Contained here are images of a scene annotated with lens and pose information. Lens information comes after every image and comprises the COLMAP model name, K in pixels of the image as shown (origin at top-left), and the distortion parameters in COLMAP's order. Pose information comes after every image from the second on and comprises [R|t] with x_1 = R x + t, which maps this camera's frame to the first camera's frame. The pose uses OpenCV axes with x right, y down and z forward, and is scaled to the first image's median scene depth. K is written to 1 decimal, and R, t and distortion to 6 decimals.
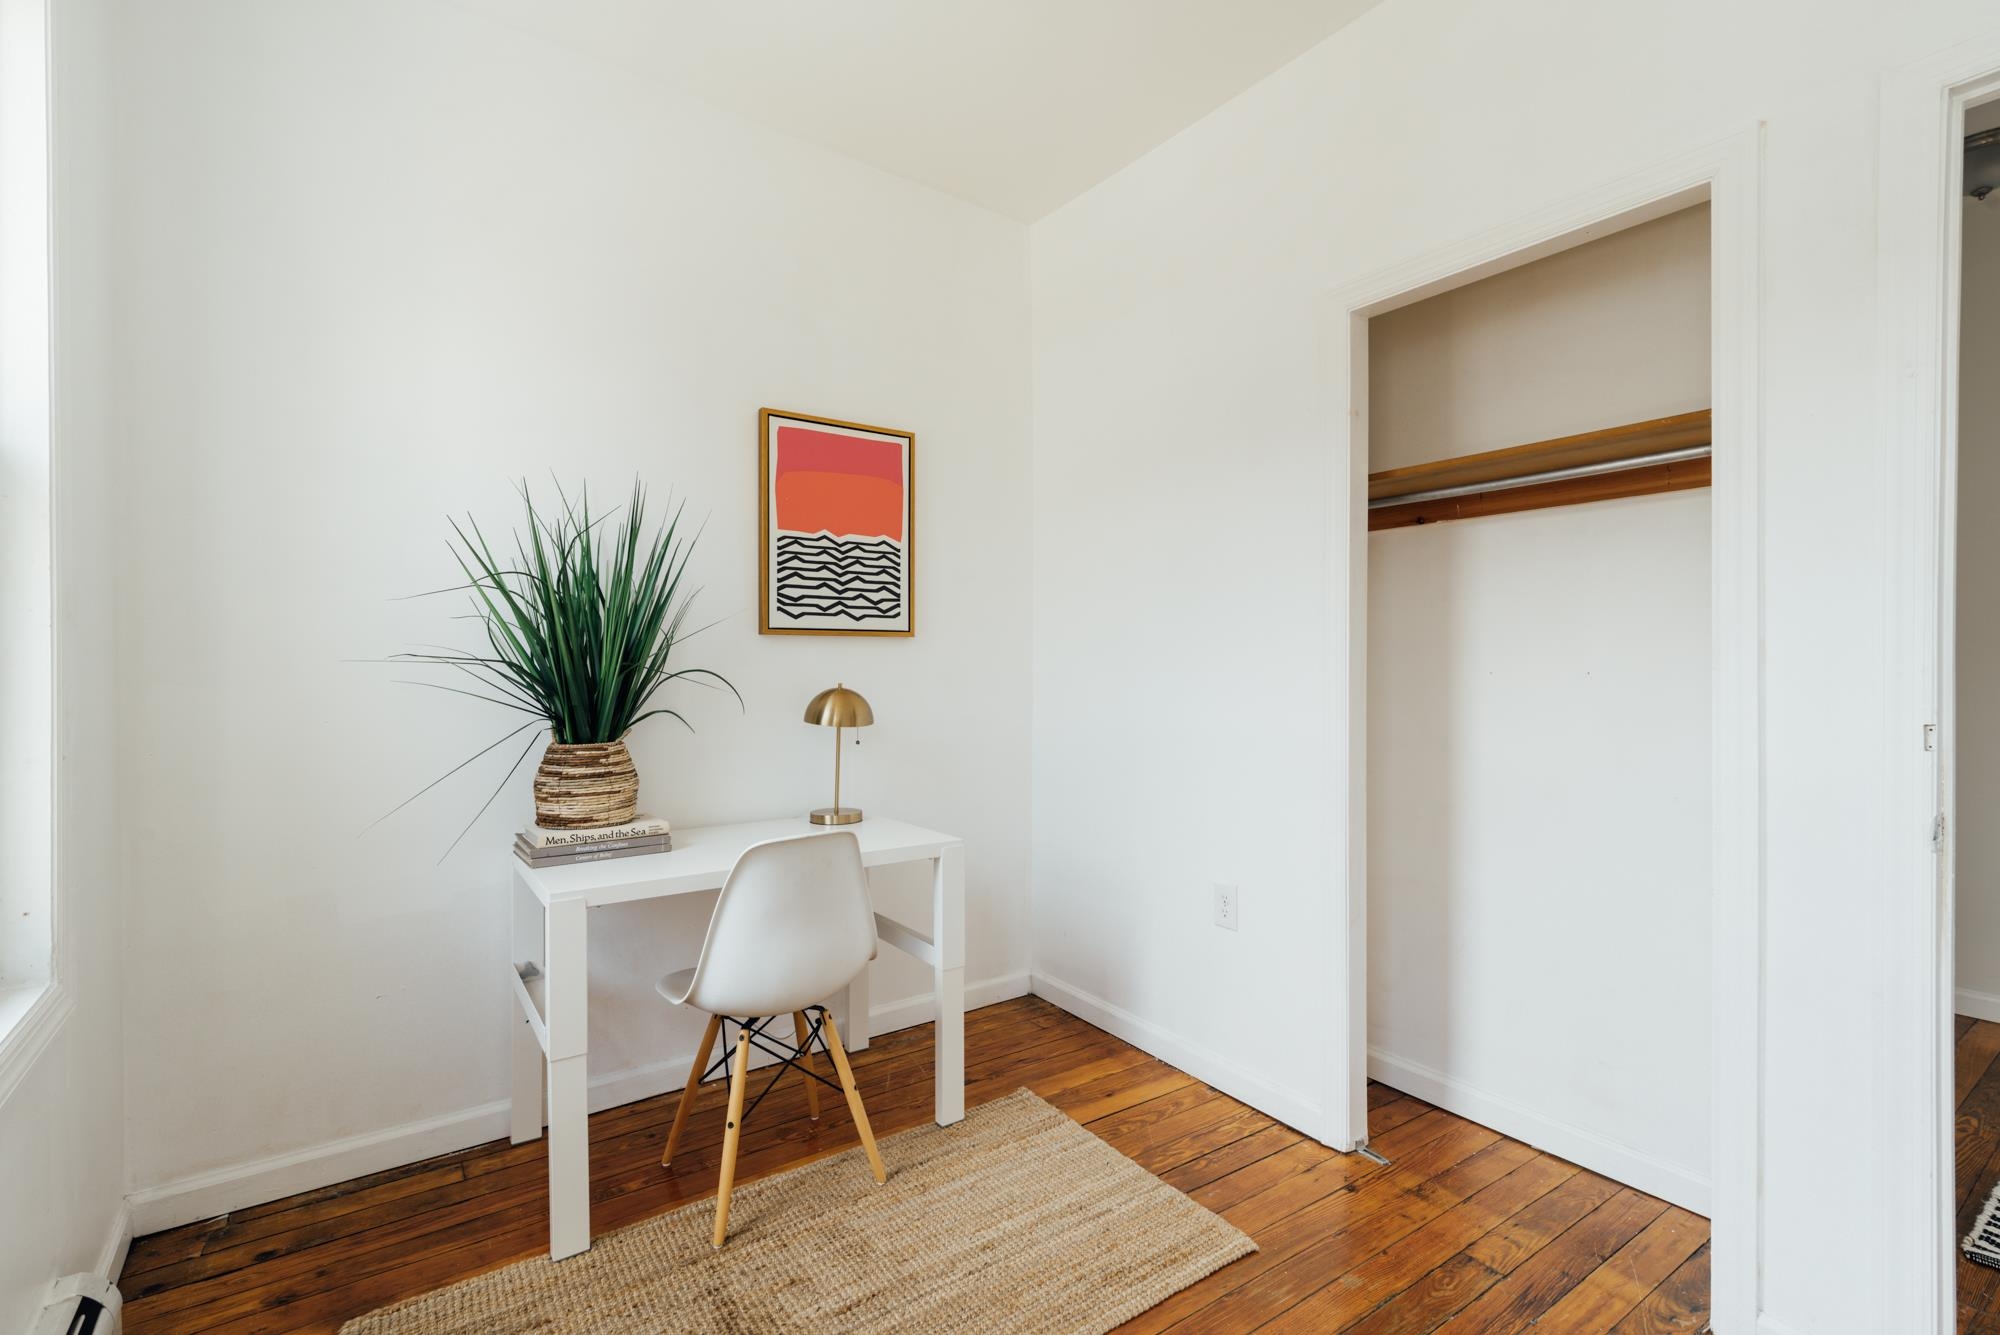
lens RADIAL K [[913.8, 0, 995.0], [0, 913.8, 670.4], [0, 0, 1]] dist [0.015838, -0.001189]
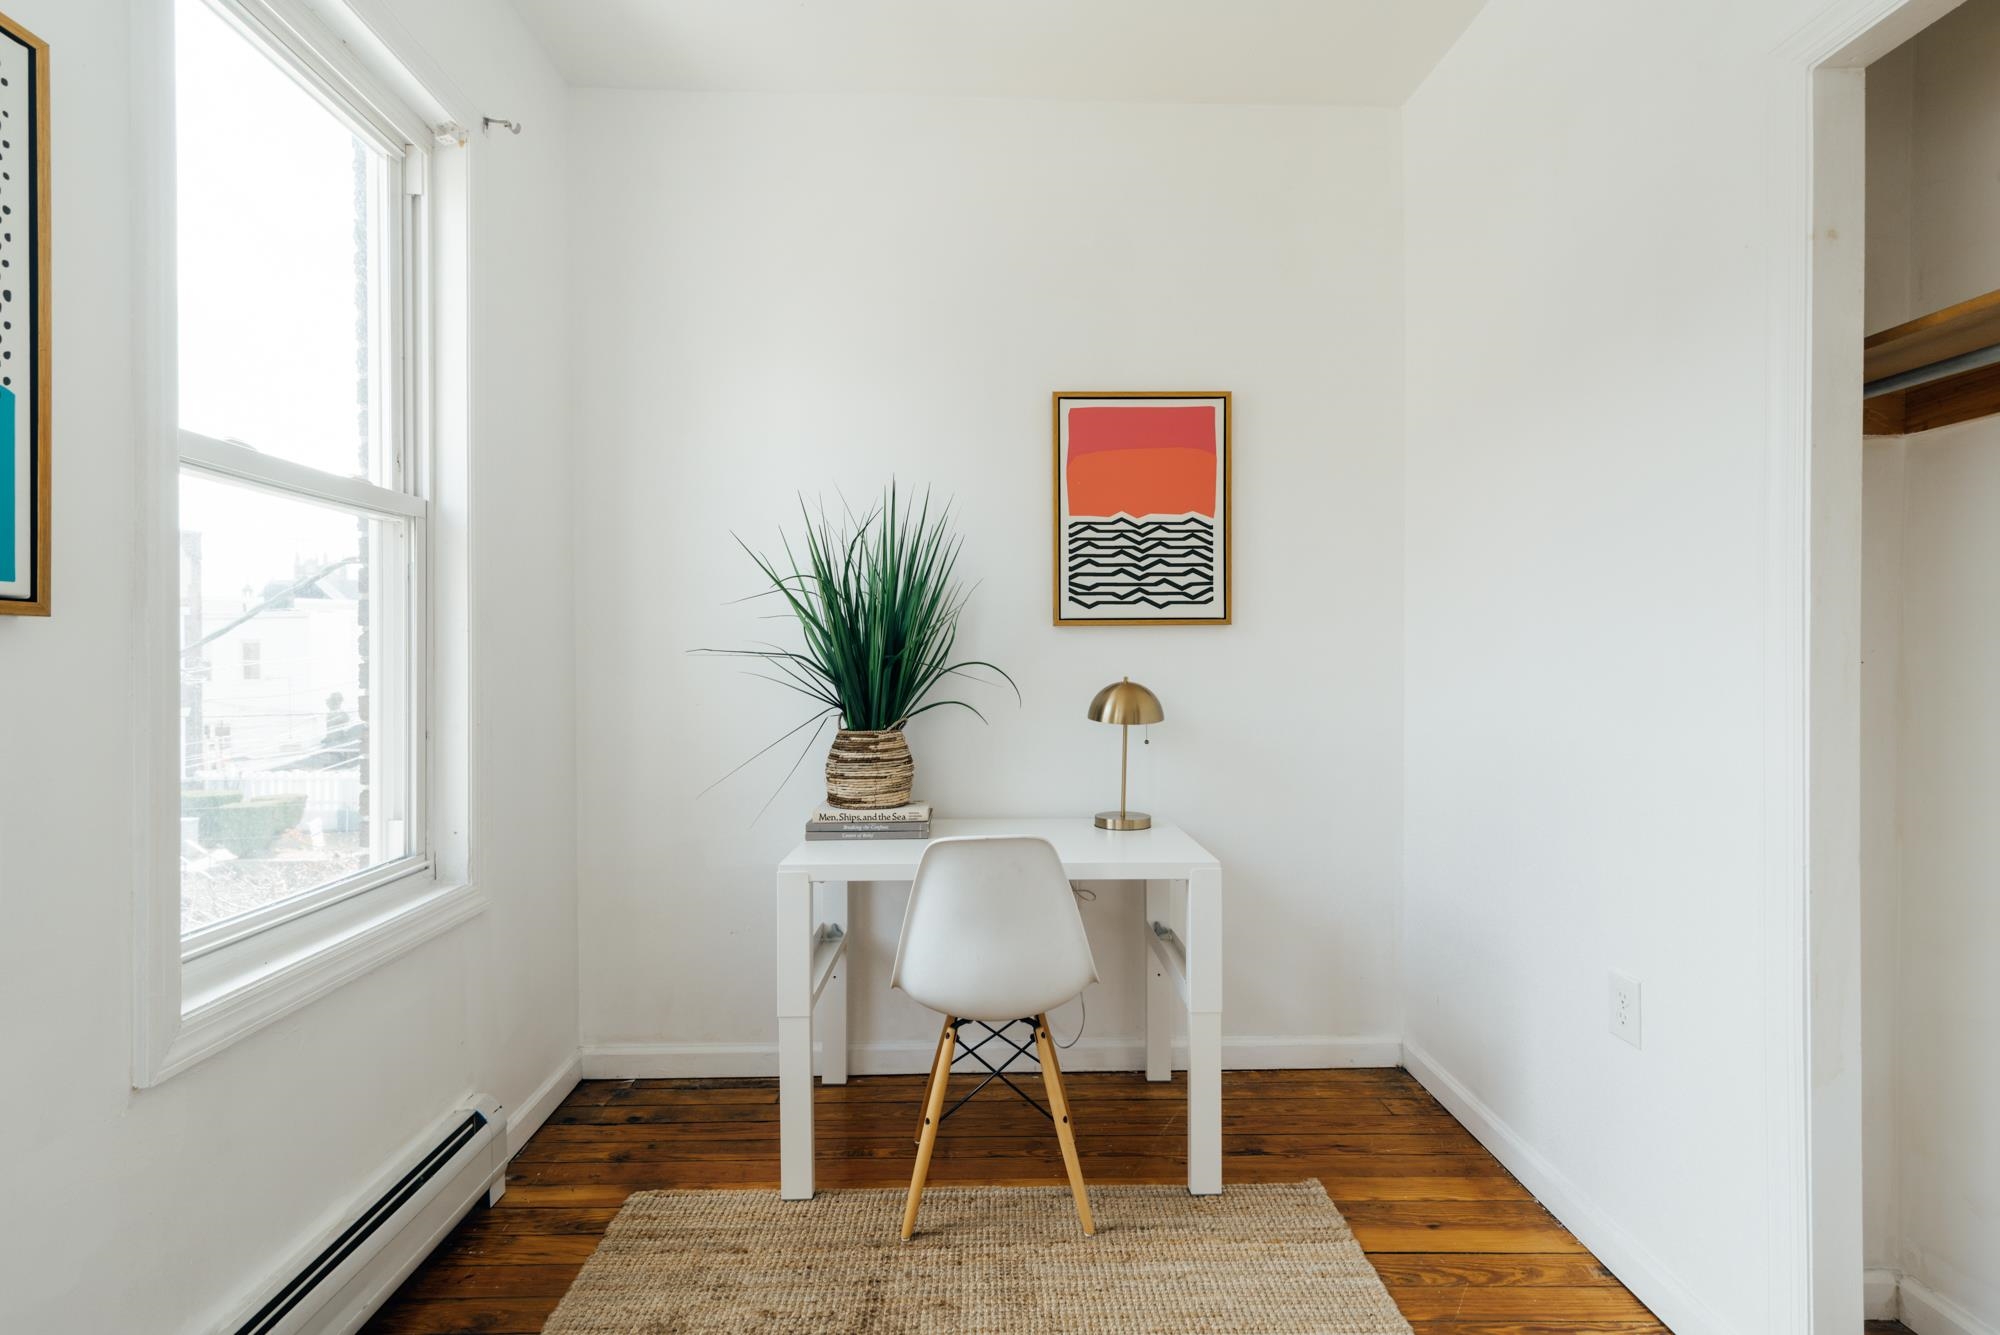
lens RADIAL K [[922.3, 0, 980.4], [0, 922.3, 661.3], [0, 0, 1]] dist [0.014909, -0.001413]
pose [[0.825836, -0.000392, -0.563910, 0.258401], [-0.000206, 0.999999, -0.000998, -0.000716], [0.563910, 0.000940, 0.825836, 0.164508]]
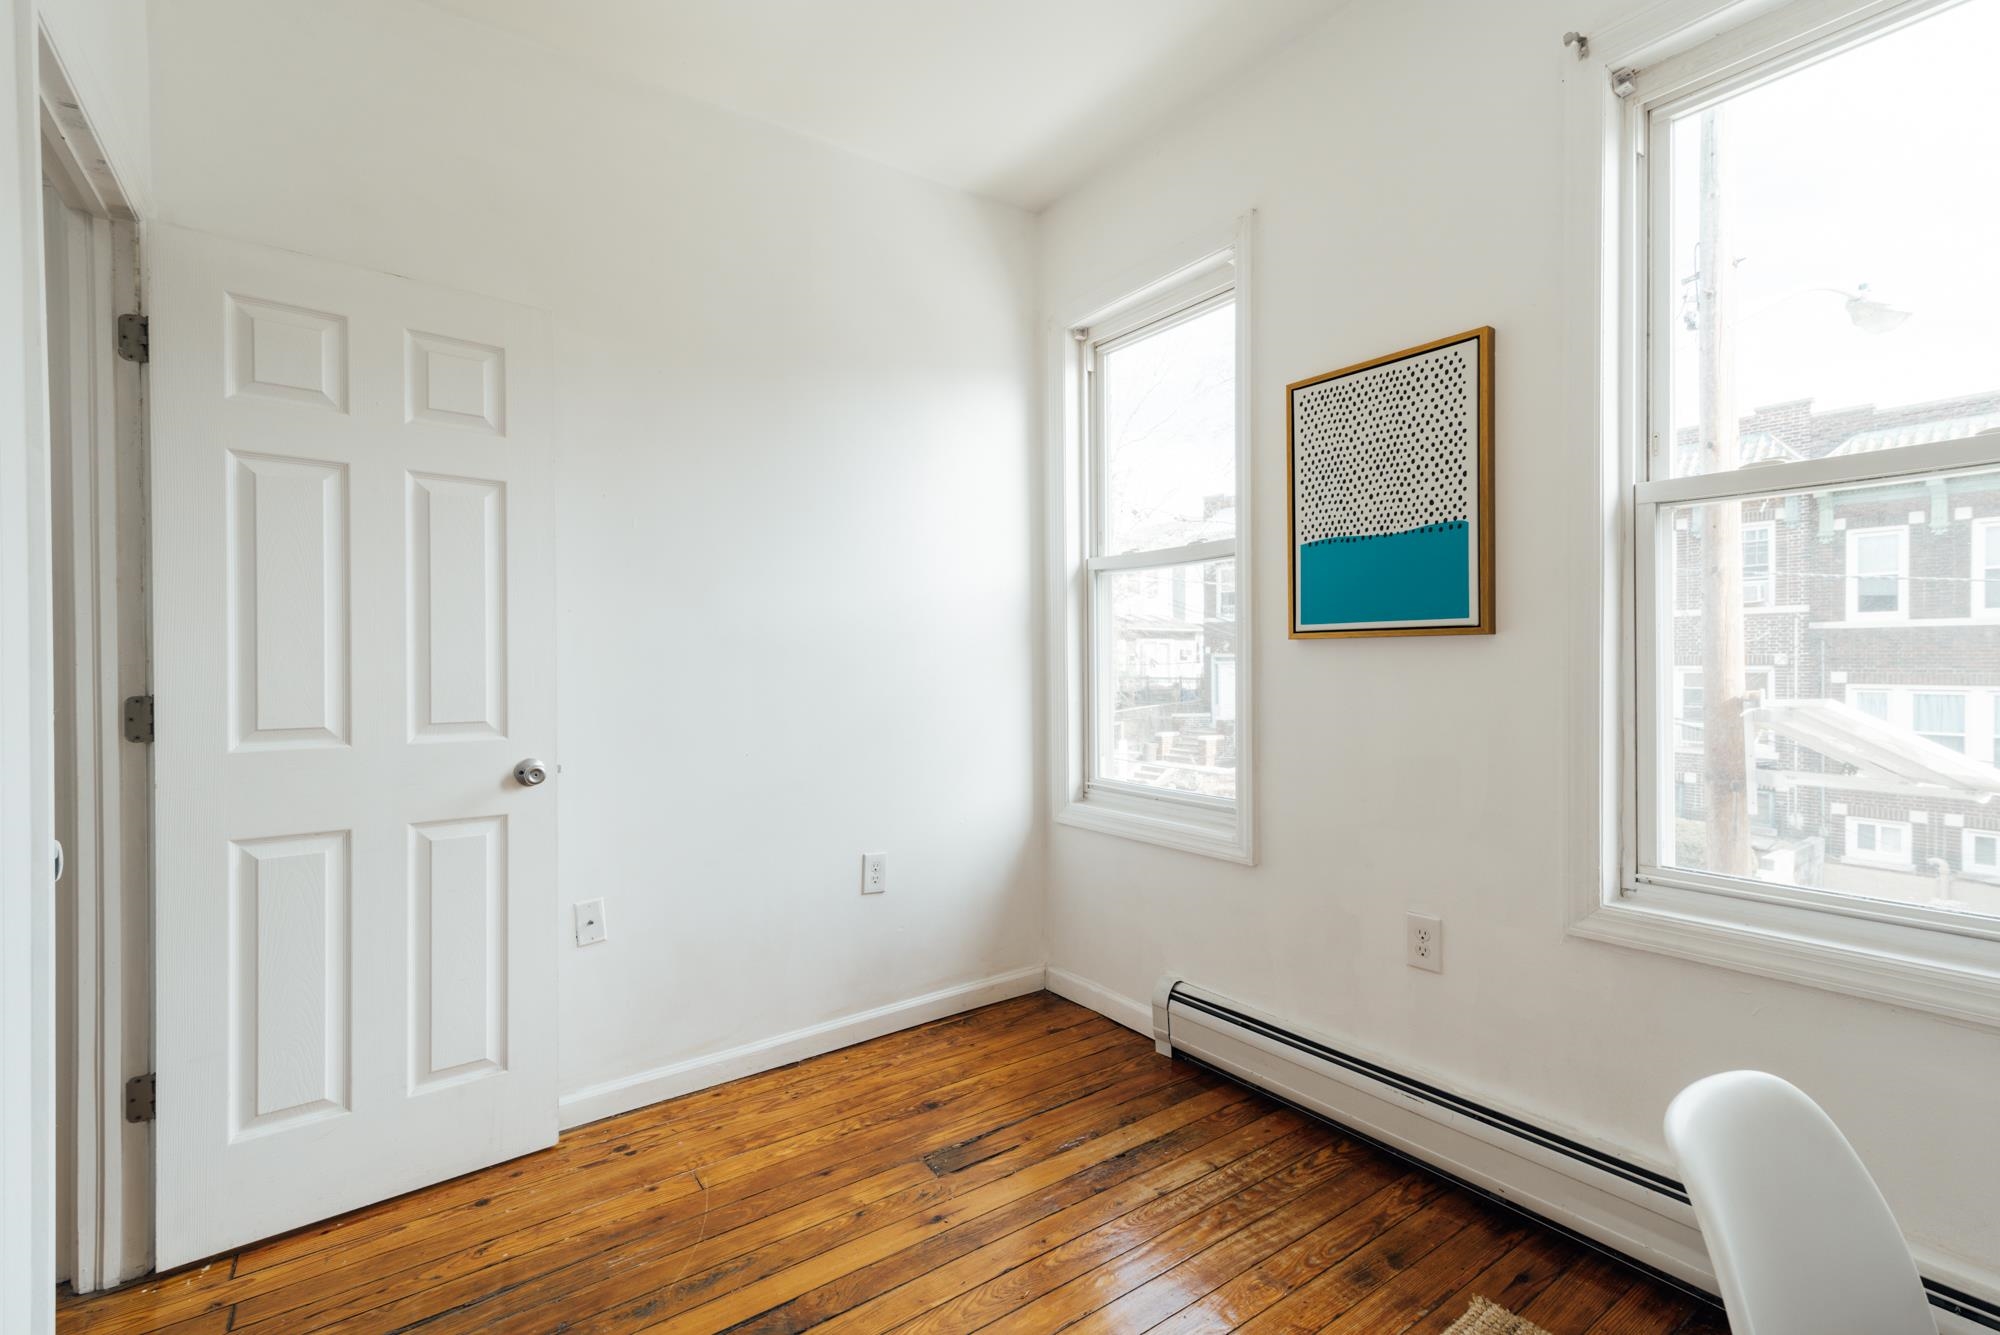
lens RADIAL K [[921.6, 0, 1043.3], [0, 921.6, 664.9], [0, 0, 1]] dist [0.012598, -0.000371]
pose [[-0.999373, 0.009521, -0.034107, 0.058504], [0.009207, 0.999914, 0.009359, -0.006593], [0.034193, 0.009039, -0.999374, 1.108326]]
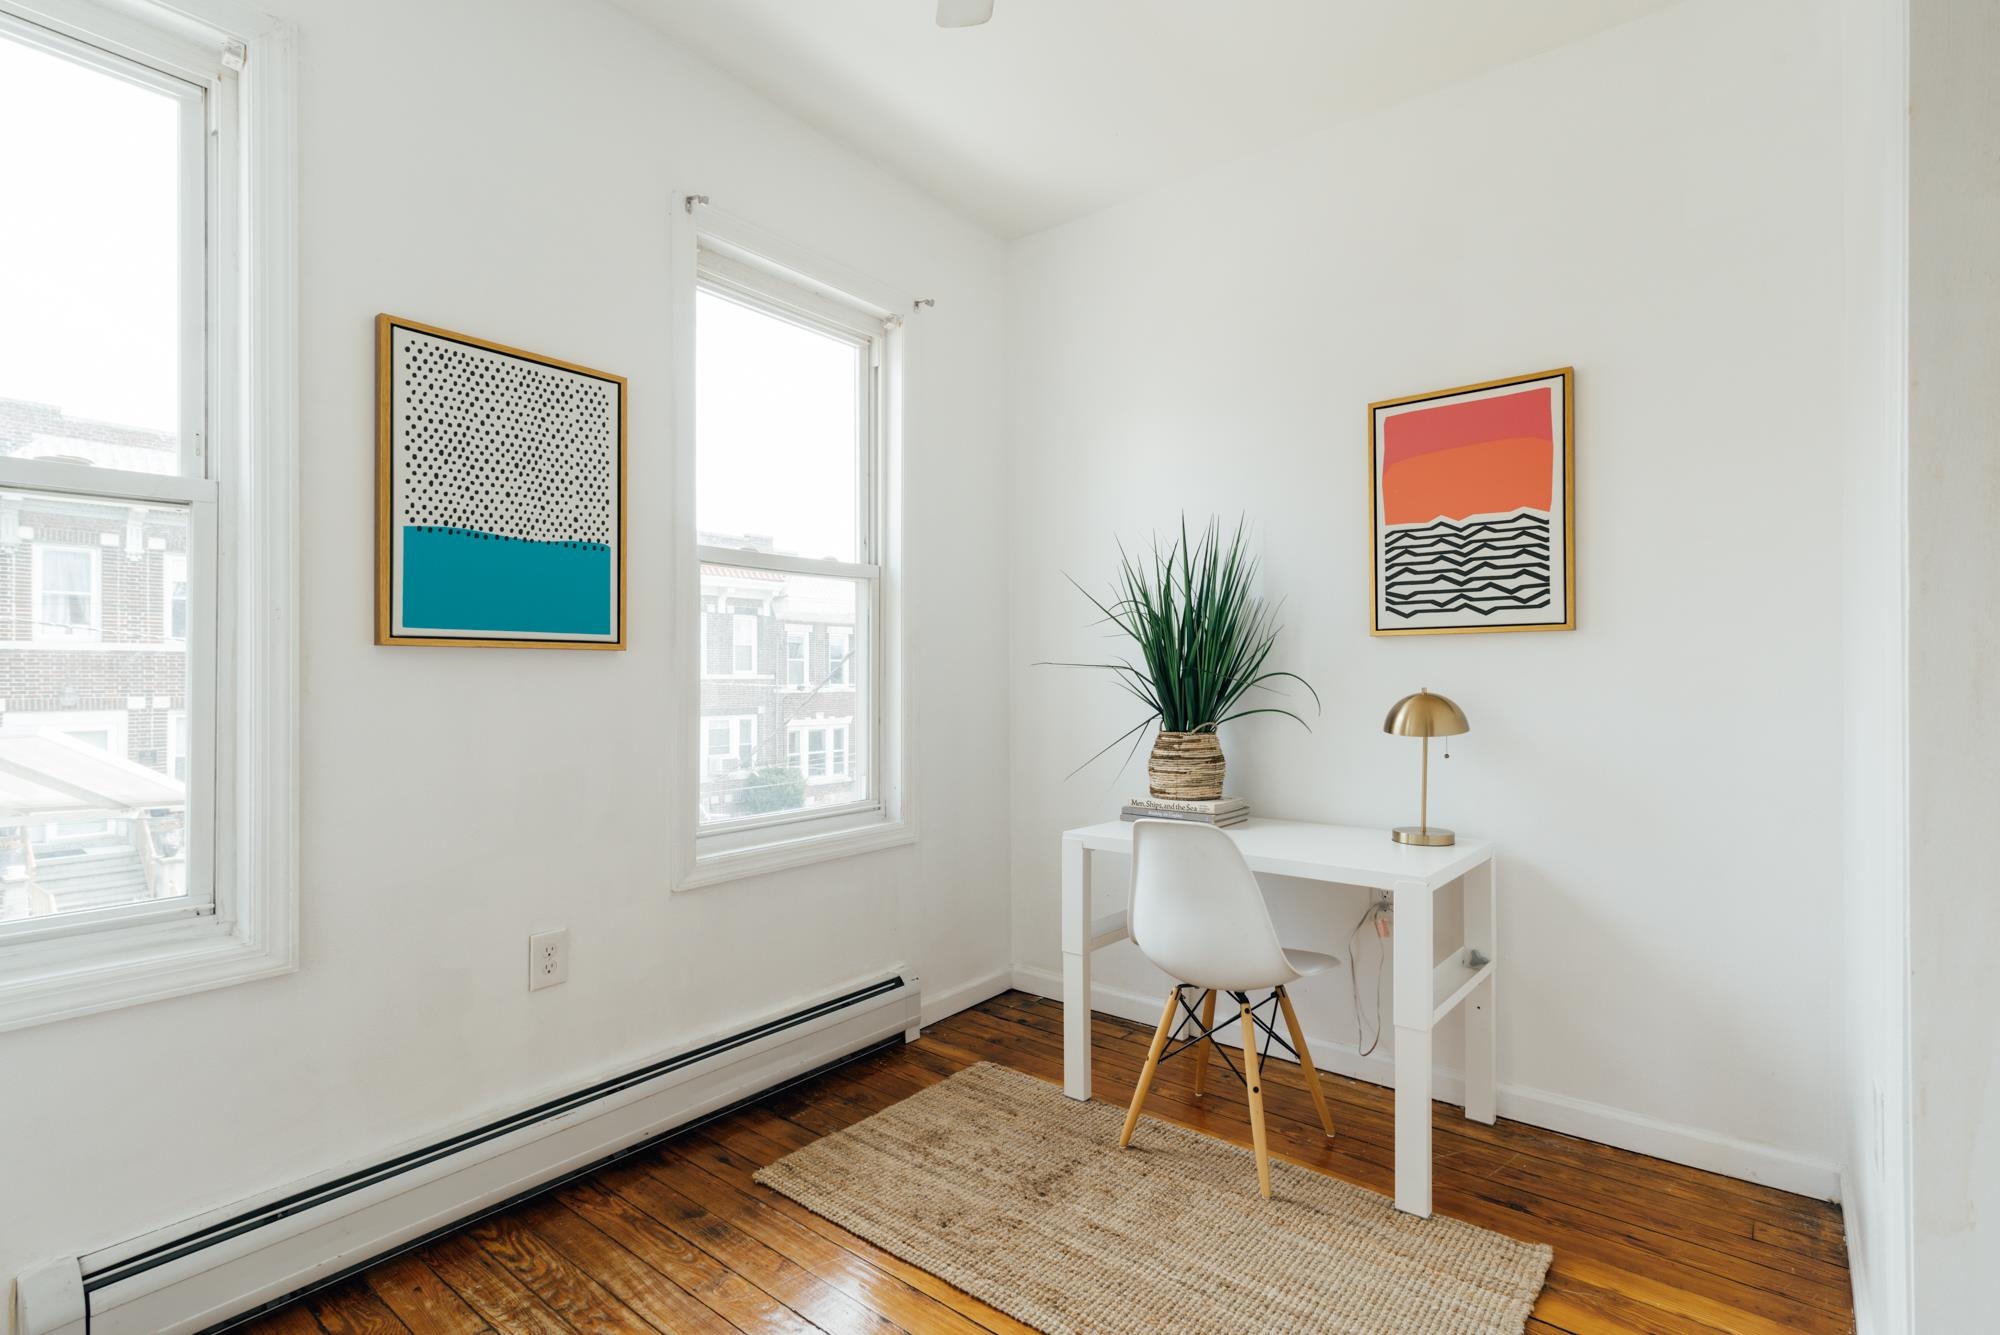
lens RADIAL K [[932.0, 0, 1021.5], [0, 932.0, 668.0], [0, 0, 1]] dist [0.012732, -0.000738]
pose [[0.283869, -0.006889, -0.958838, 0.655403], [-0.000554, 0.999973, -0.007348, 0.001938], [0.958863, 0.002618, 0.283857, 0.401556]]
